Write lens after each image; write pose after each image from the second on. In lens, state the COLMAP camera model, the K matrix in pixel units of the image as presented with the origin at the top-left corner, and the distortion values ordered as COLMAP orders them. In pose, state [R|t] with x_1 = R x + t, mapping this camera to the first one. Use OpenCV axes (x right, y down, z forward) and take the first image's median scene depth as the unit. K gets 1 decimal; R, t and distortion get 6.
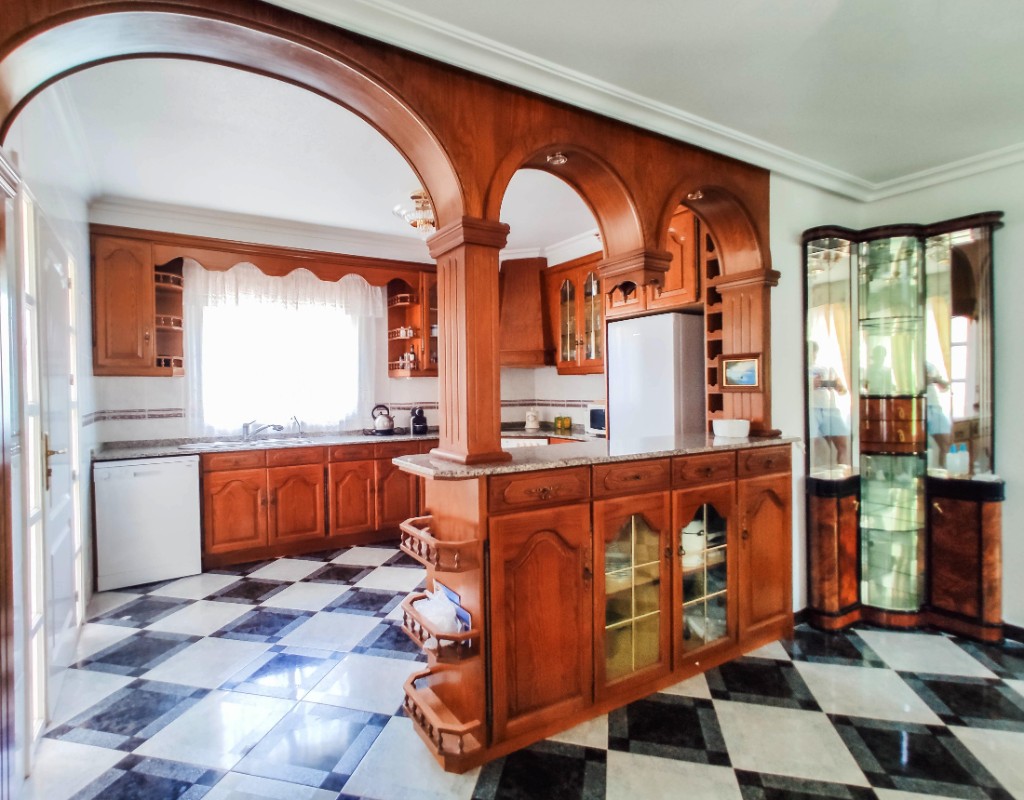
lens RADIAL K [[525.3, 0, 476.7], [0, 525.3, 399.2], [0, 0, 1]] dist [0.001160, -0.000253]
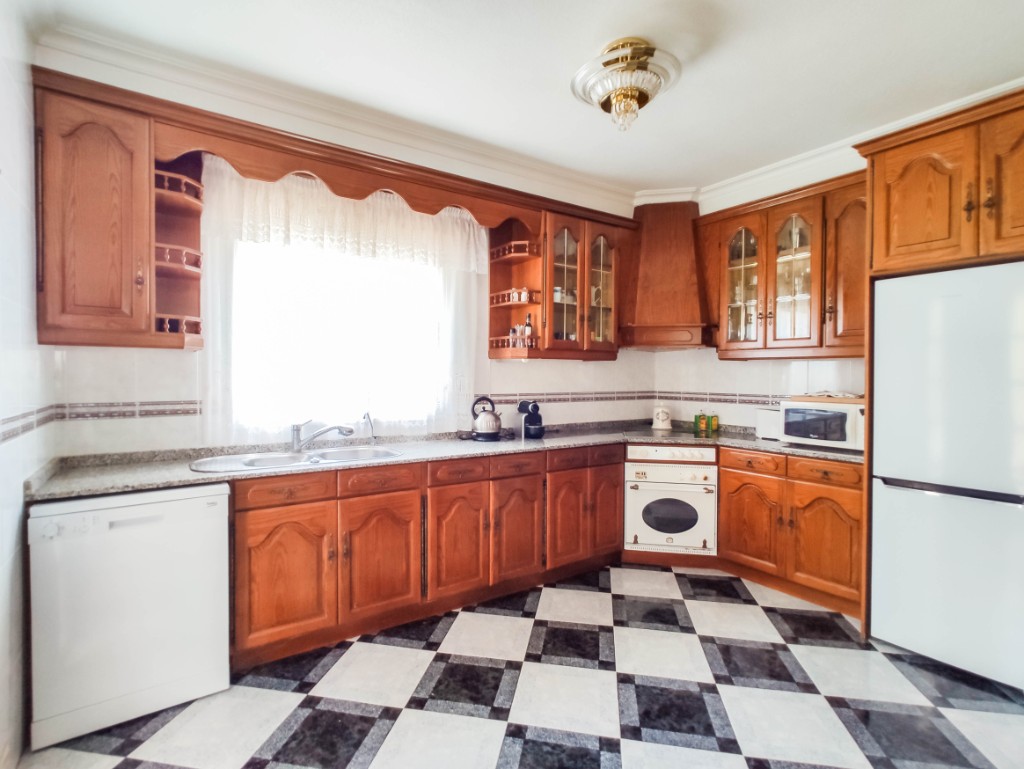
lens RADIAL K [[502.2, 0, 501.5], [0, 502.2, 384.4], [0, 0, 1]] dist [0.000017, 0.005338]
pose [[0.998141, 0.016854, 0.058577, -0.231964], [-0.016977, 0.999855, 0.001603, -0.009193], [-0.058541, -0.002595, 0.998282, 0.377969]]
